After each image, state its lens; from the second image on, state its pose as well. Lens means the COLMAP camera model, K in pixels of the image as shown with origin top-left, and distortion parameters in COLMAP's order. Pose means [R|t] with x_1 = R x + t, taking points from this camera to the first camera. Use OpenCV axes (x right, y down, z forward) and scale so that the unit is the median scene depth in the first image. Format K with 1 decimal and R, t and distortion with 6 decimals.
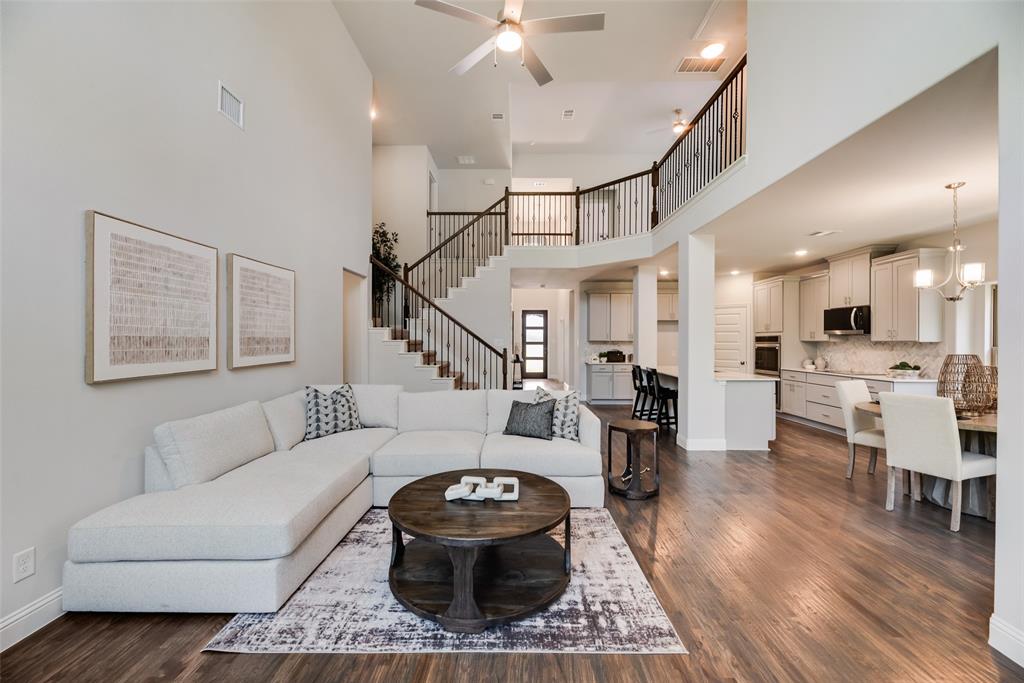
lens RADIAL K [[413.0, 0, 512.0], [0, 413.0, 341.5], [0, 0, 1]] dist [-0.002390, 0.000023]
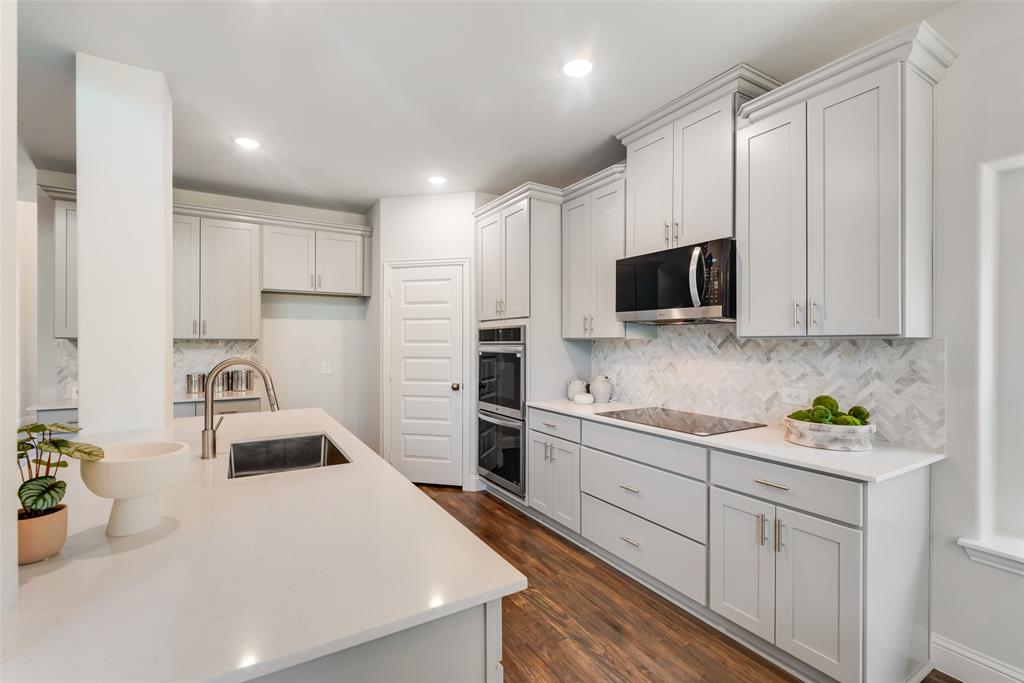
lens RADIAL K [[451.8, 0, 512.0], [0, 451.8, 341.5], [0, 0, 1]] dist [0.000970, 0.000037]
pose [[0.853493, -0.001456, 0.521102, 0.437356], [0.002397, 0.999996, -0.001132, 0.002650], [-0.521099, 0.002215, 0.853494, 0.672367]]
